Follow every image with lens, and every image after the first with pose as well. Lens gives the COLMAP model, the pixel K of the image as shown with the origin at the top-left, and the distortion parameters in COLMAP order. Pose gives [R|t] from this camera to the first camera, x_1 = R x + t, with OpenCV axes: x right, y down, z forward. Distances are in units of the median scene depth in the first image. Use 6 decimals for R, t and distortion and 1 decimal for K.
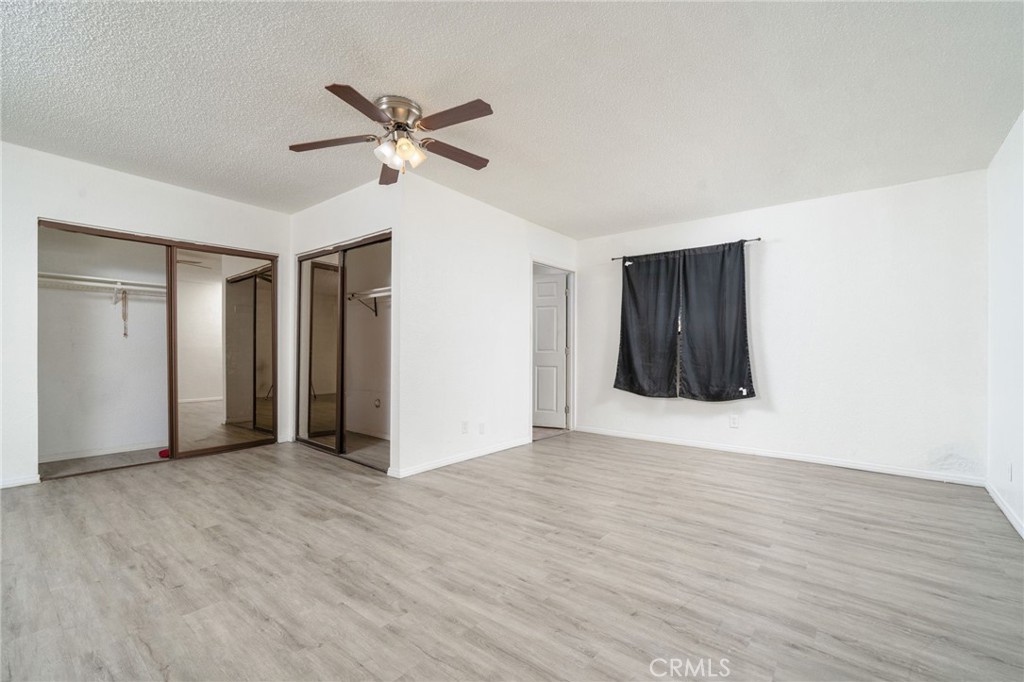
lens RADIAL K [[436.8, 0, 513.0], [0, 436.8, 348.7], [0, 0, 1]] dist [0.001040, 0.000081]
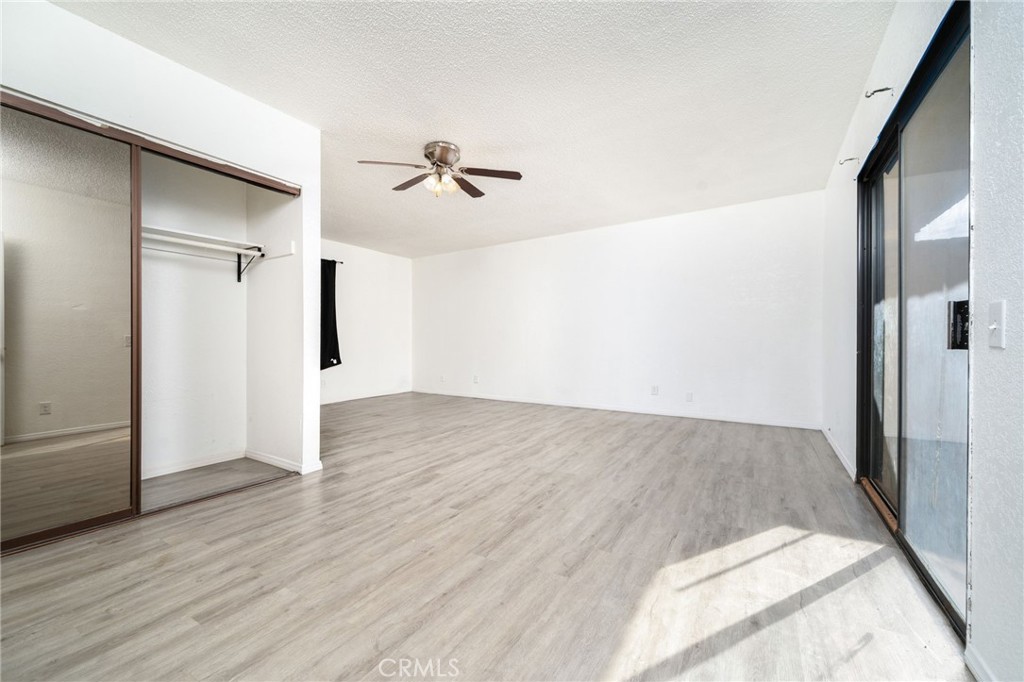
lens RADIAL K [[398.8, 0, 513.9], [0, 398.8, 341.3], [0, 0, 1]] dist [-0.001656, -0.000166]
pose [[-0.131601, -0.006713, 0.991280, -1.511233], [0.000594, 0.999976, 0.006851, 0.033657], [-0.991303, 0.001490, -0.131594, 0.948483]]
